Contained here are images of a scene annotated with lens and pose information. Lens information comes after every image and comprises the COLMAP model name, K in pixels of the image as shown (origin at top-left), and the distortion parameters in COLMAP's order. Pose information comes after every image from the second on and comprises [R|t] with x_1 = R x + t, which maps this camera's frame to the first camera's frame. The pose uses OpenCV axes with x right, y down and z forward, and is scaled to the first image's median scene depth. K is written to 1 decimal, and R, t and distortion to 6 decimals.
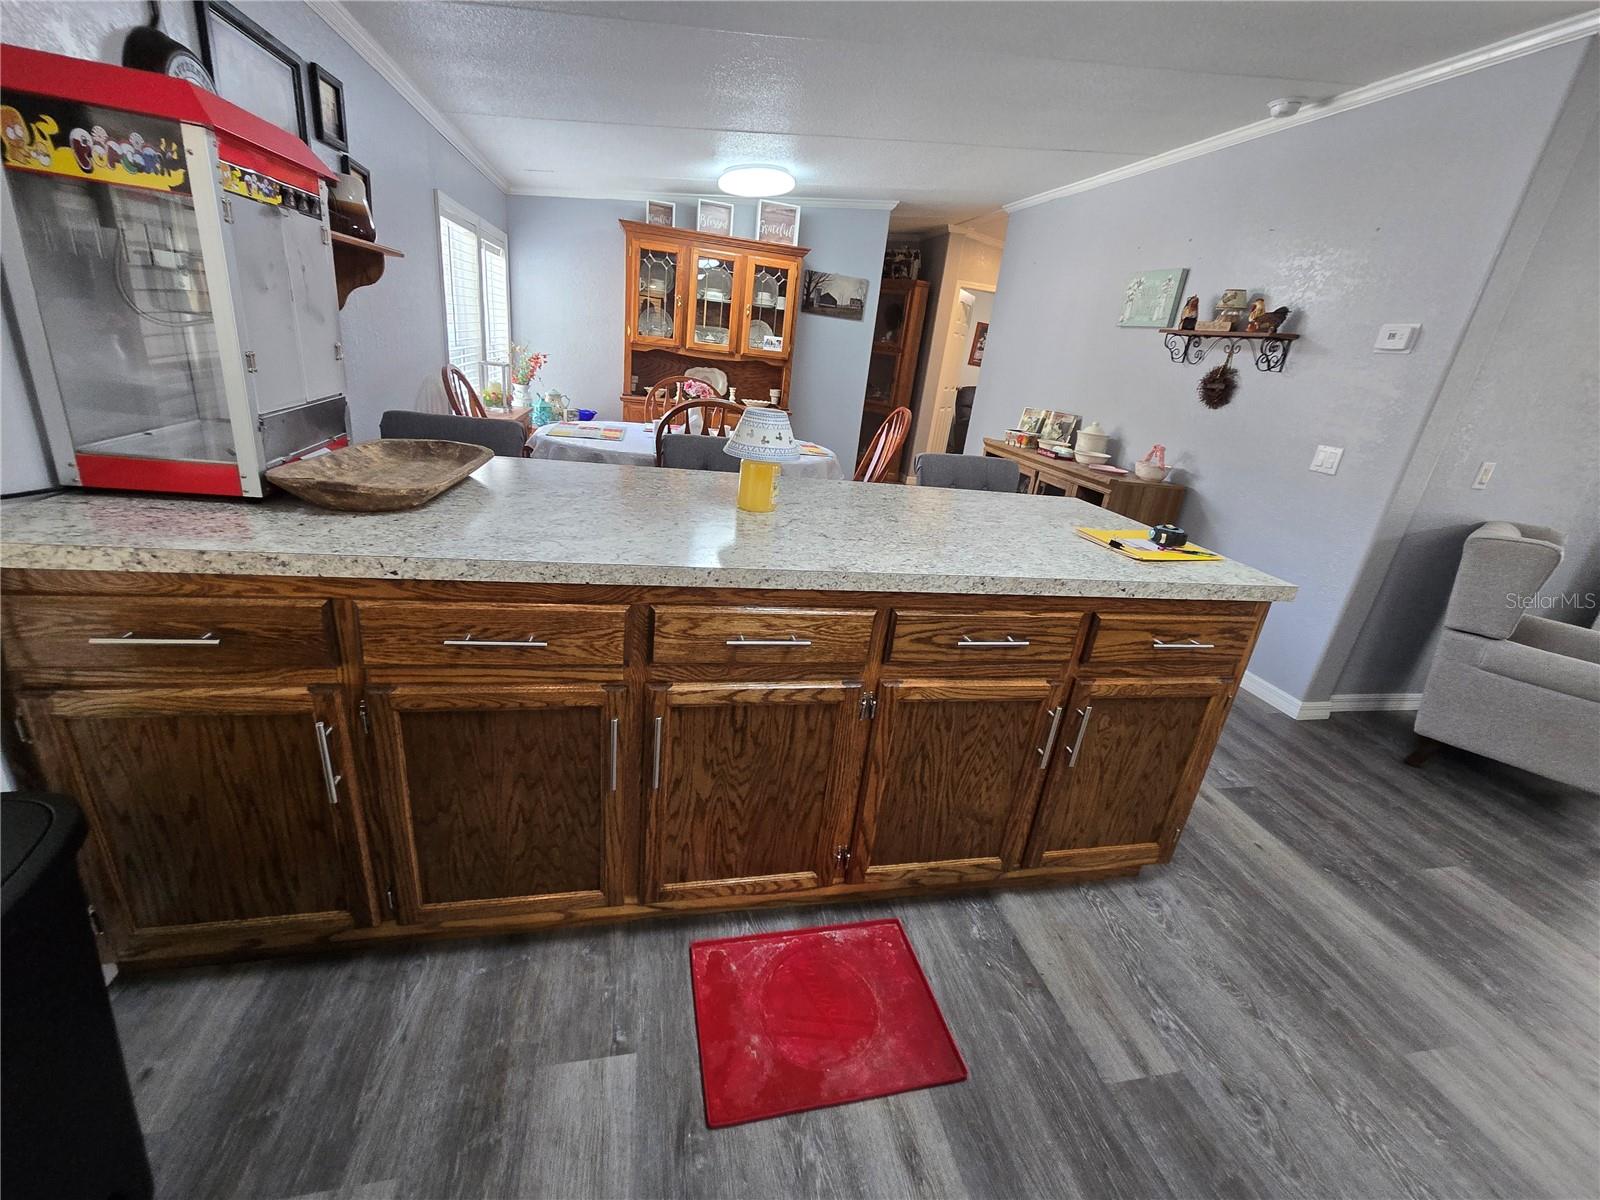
lens RADIAL K [[665.3, 0, 799.5], [0, 665.3, 600.3], [0, 0, 1]] dist [-0.004135, 0.002264]
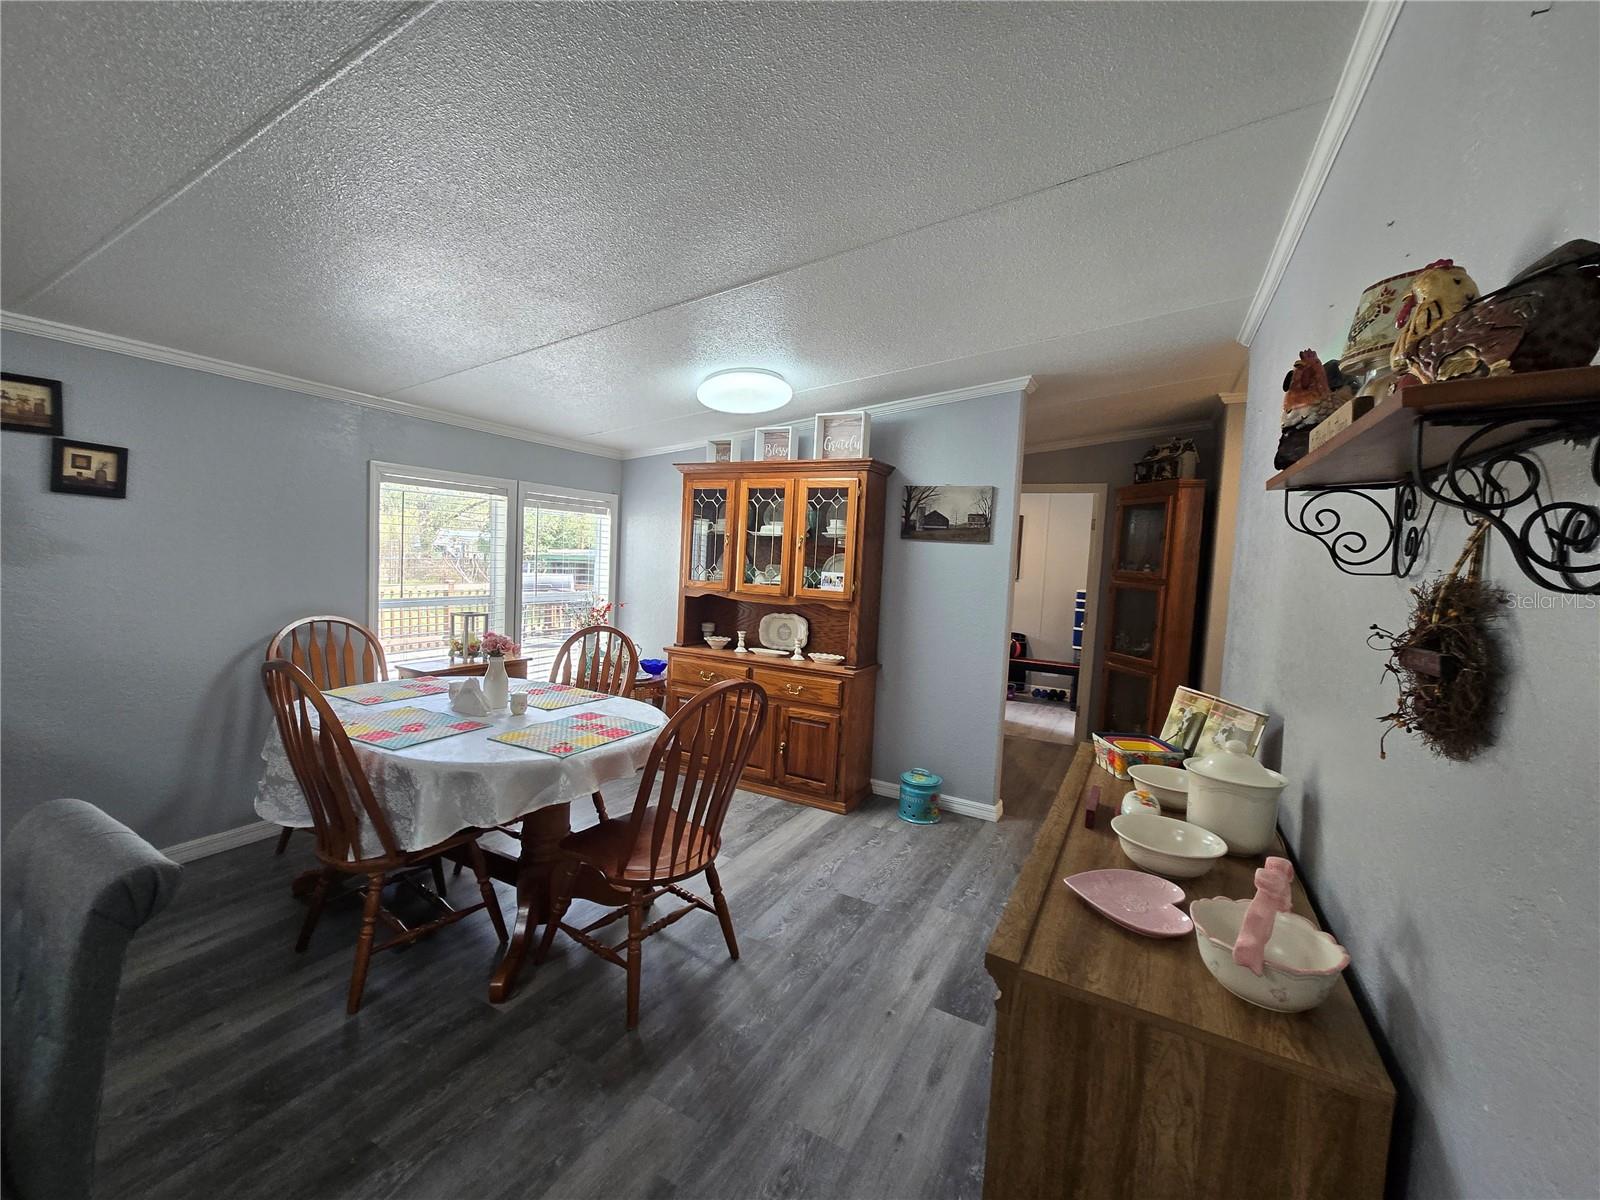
lens RADIAL K [[665.3, 0, 800.3], [0, 665.3, 591.9], [0, 0, 1]] dist [-0.004135, 0.002264]
pose [[0.755778, -0.036129, -0.653831, 0.445030], [-0.201314, 0.937302, -0.284496, -0.169542], [0.623115, 0.346641, 0.701119, 0.498545]]
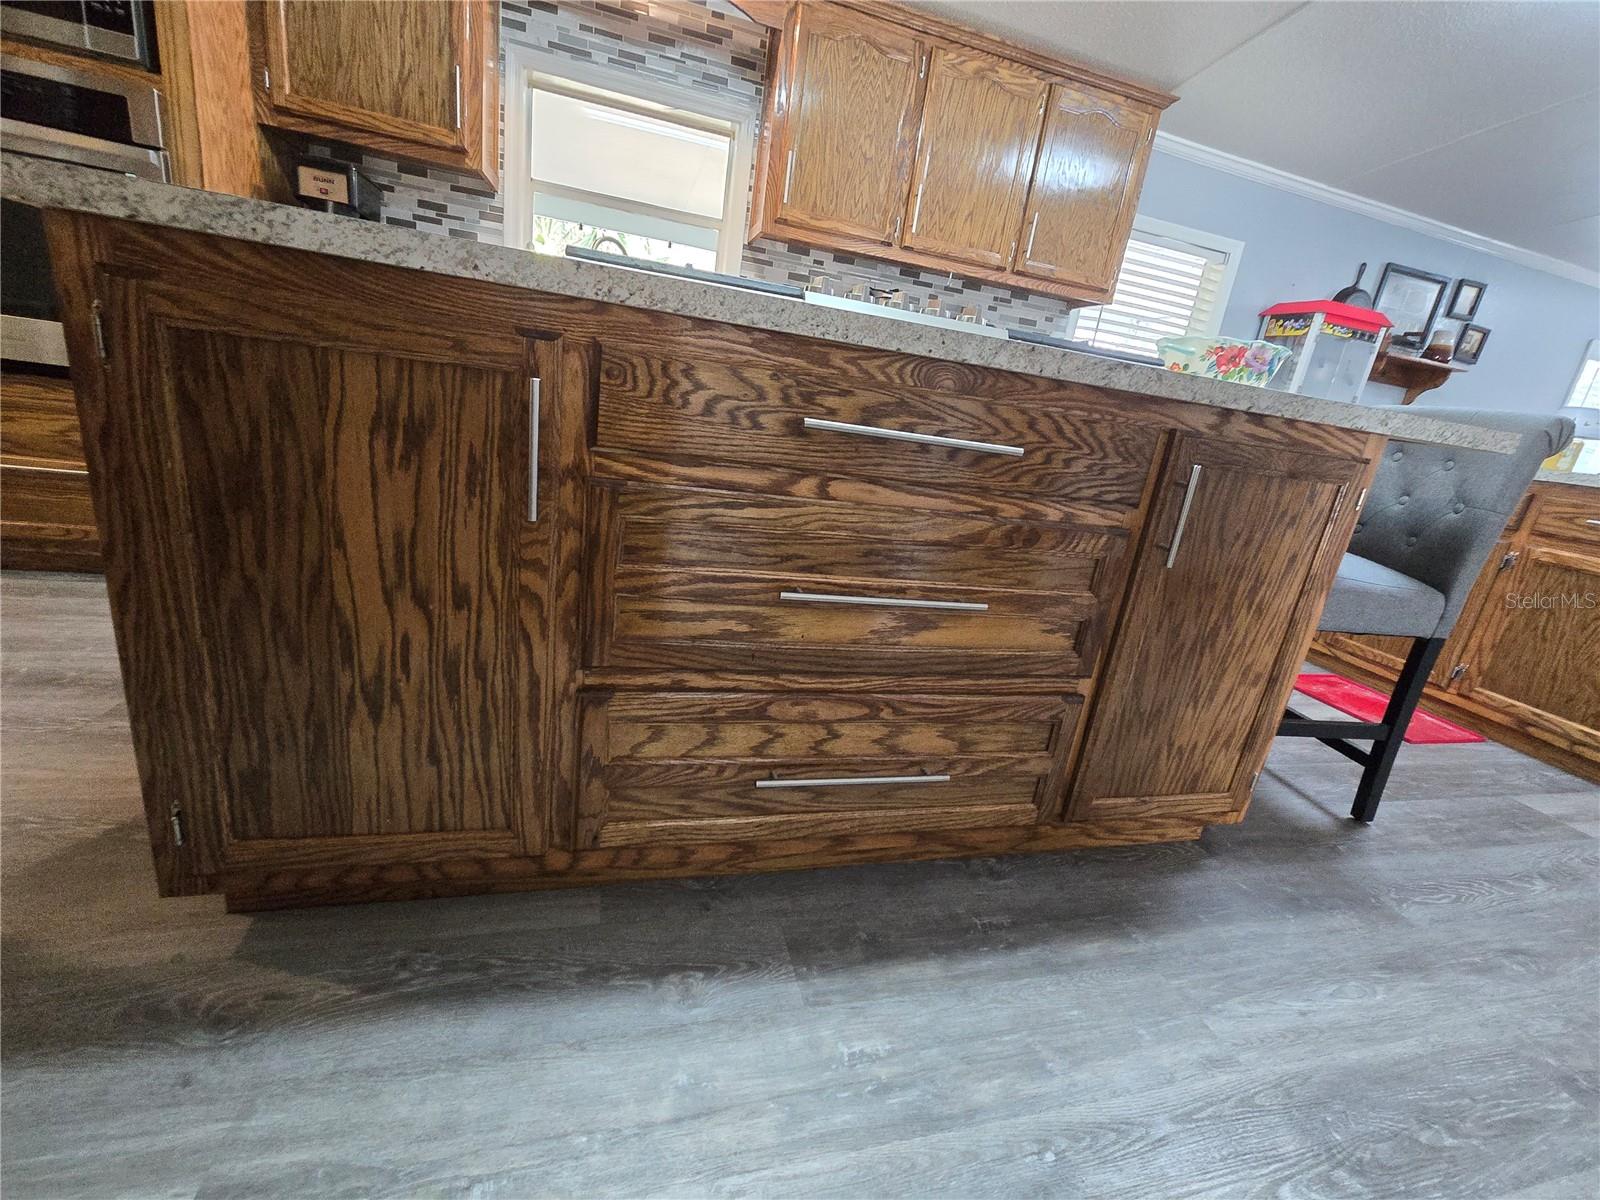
lens RADIAL K [[665.3, 0, 805.9], [0, 665.3, 589.8], [0, 0, 1]] dist [-0.004135, 0.002264]
pose [[0.061263, 0.175804, -0.982517, 0.473485], [-0.481603, 0.867404, 0.125177, 0.250647], [0.874245, 0.465515, 0.137808, -0.197252]]
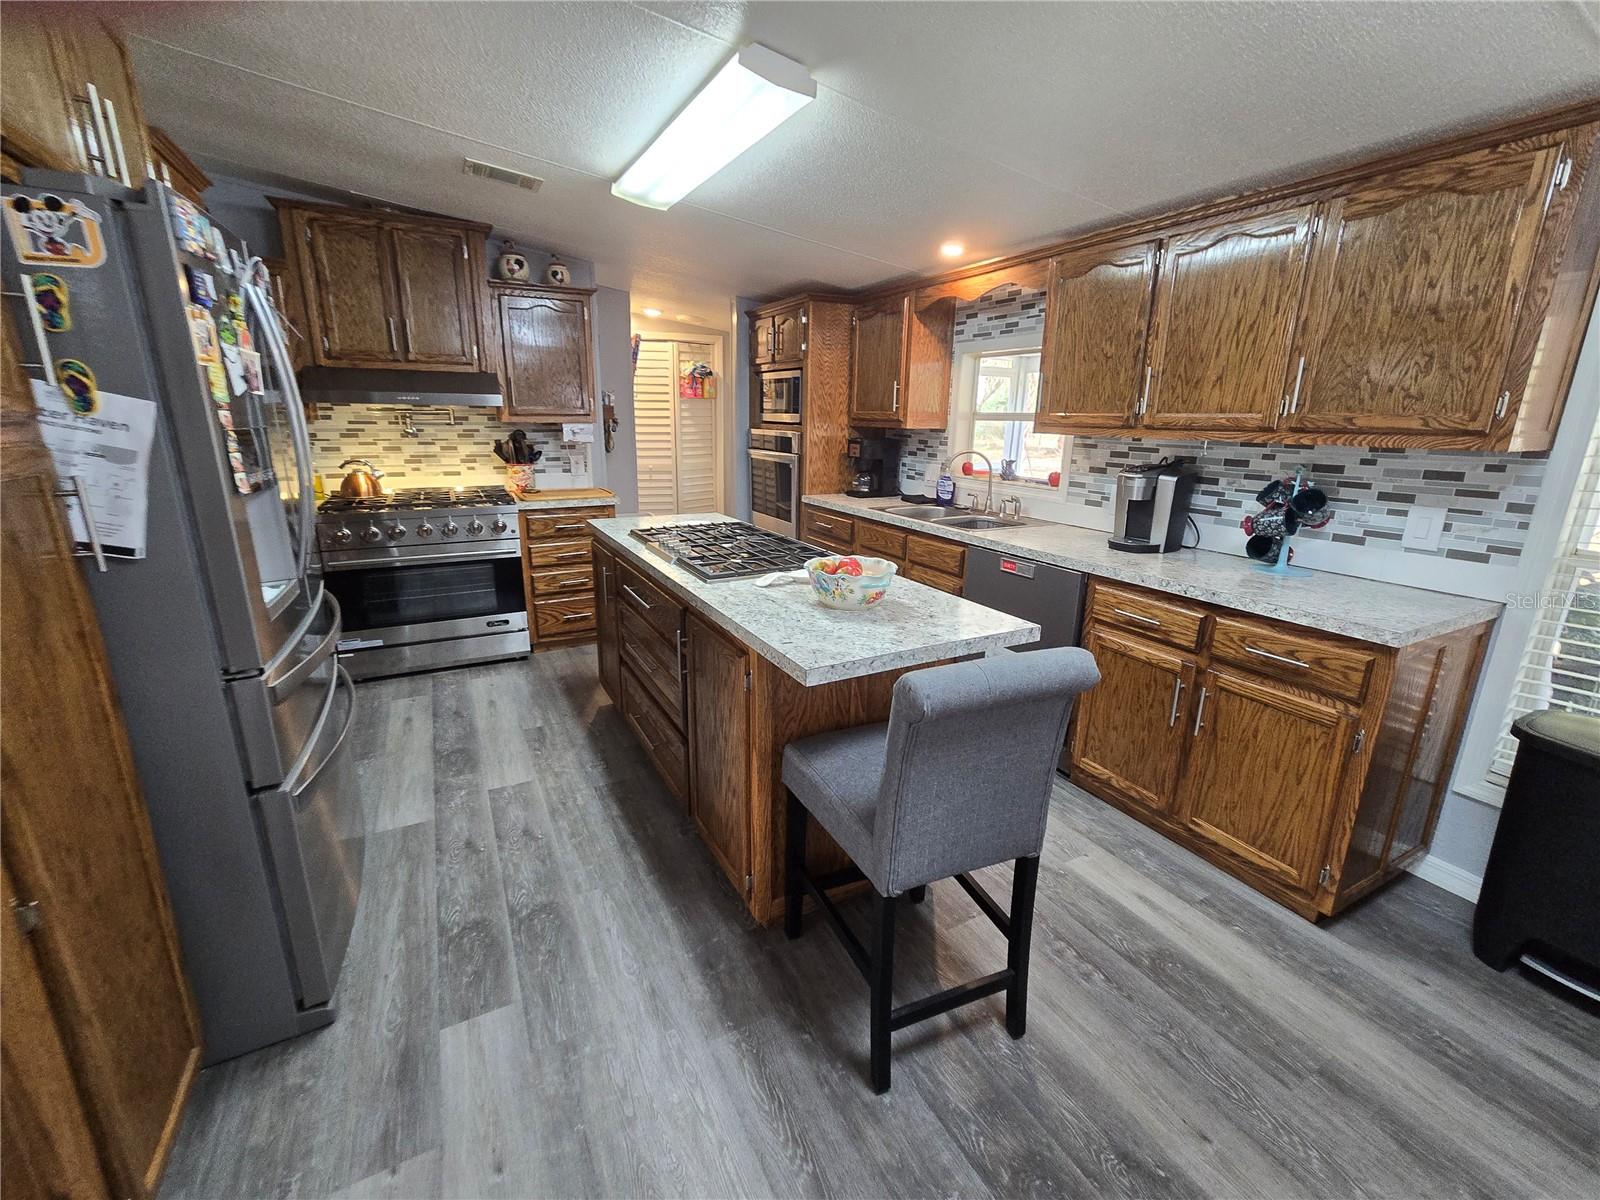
lens RADIAL K [[665.3, 0, 788.9], [0, 665.3, 592.4], [0, 0, 1]] dist [-0.004135, 0.002264]
pose [[-0.956721, -0.059115, -0.284940, 0.315599], [-0.213324, 0.808457, 0.548534, -0.083060], [0.197936, 0.585578, -0.786079, 0.253975]]
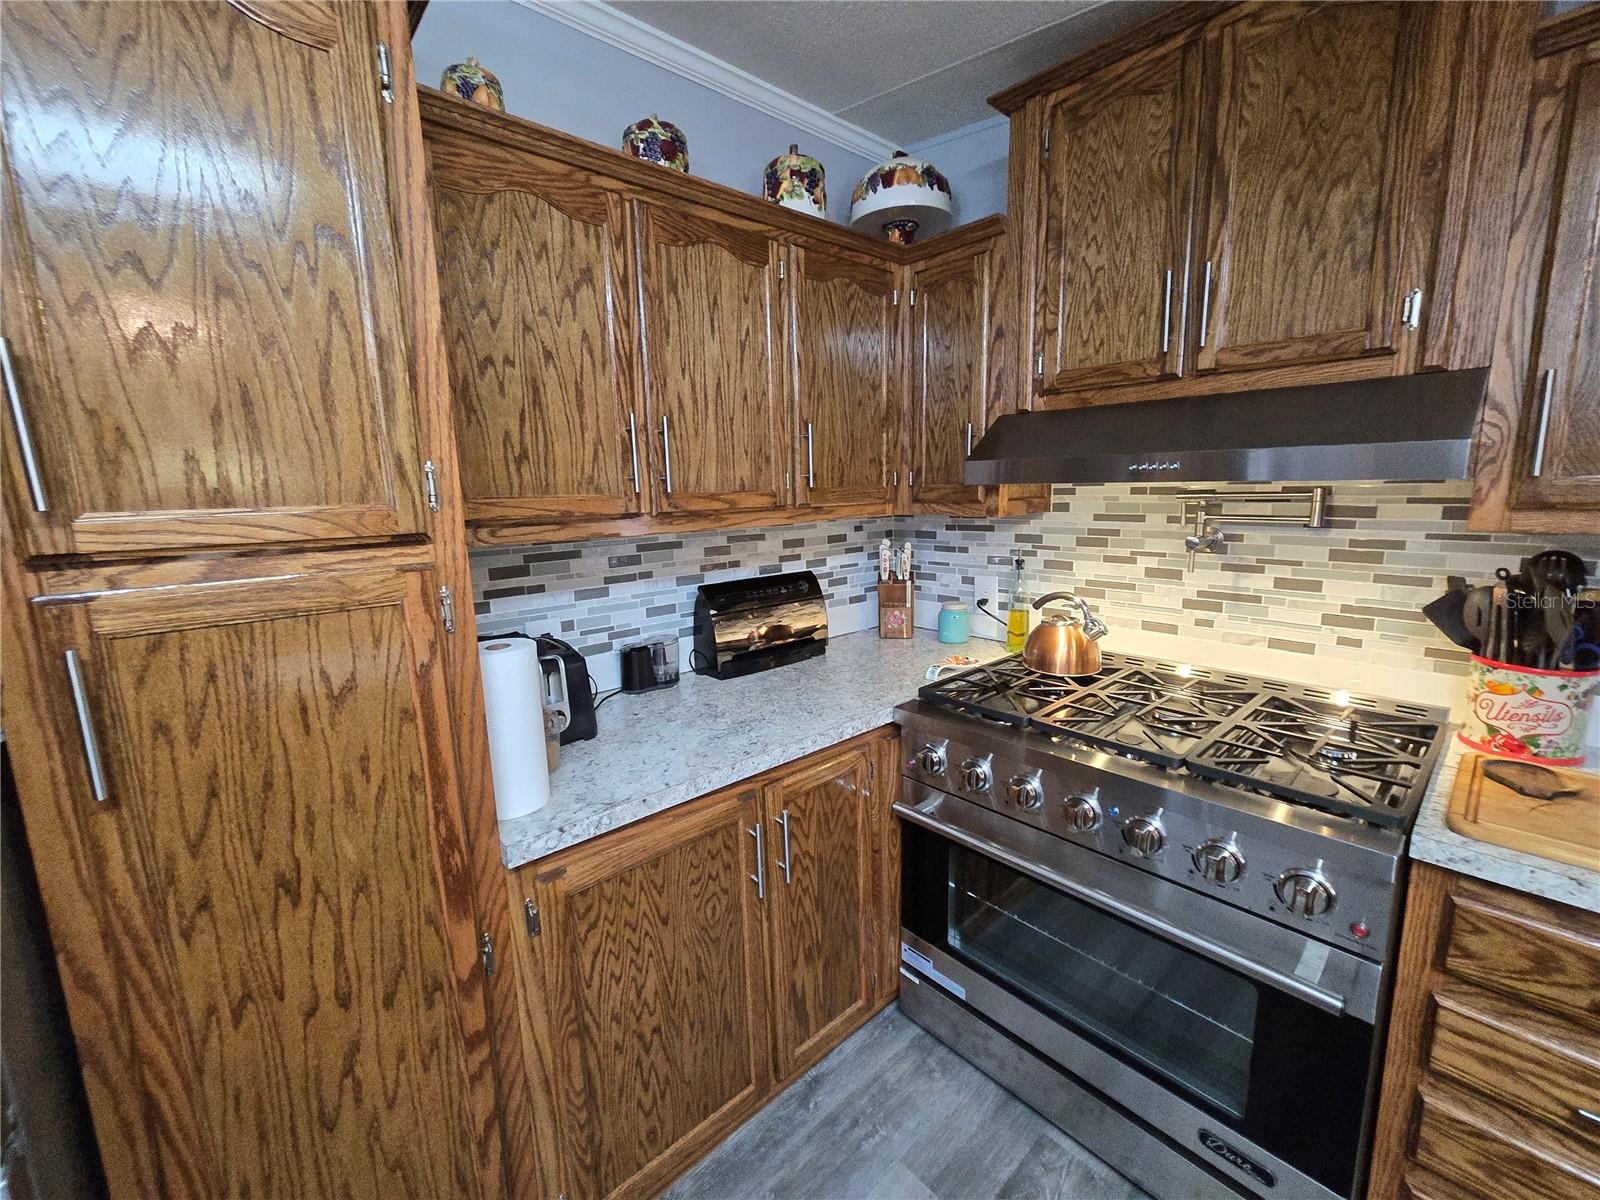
lens RADIAL K [[665.3, 0, 798.1], [0, 665.3, 596.8], [0, 0, 1]] dist [-0.004135, 0.002264]
pose [[-0.491704, -0.251666, 0.833601, 0.344623], [0.282556, 0.859407, 0.426125, 0.120286], [-0.823644, 0.445066, -0.351464, -0.284627]]
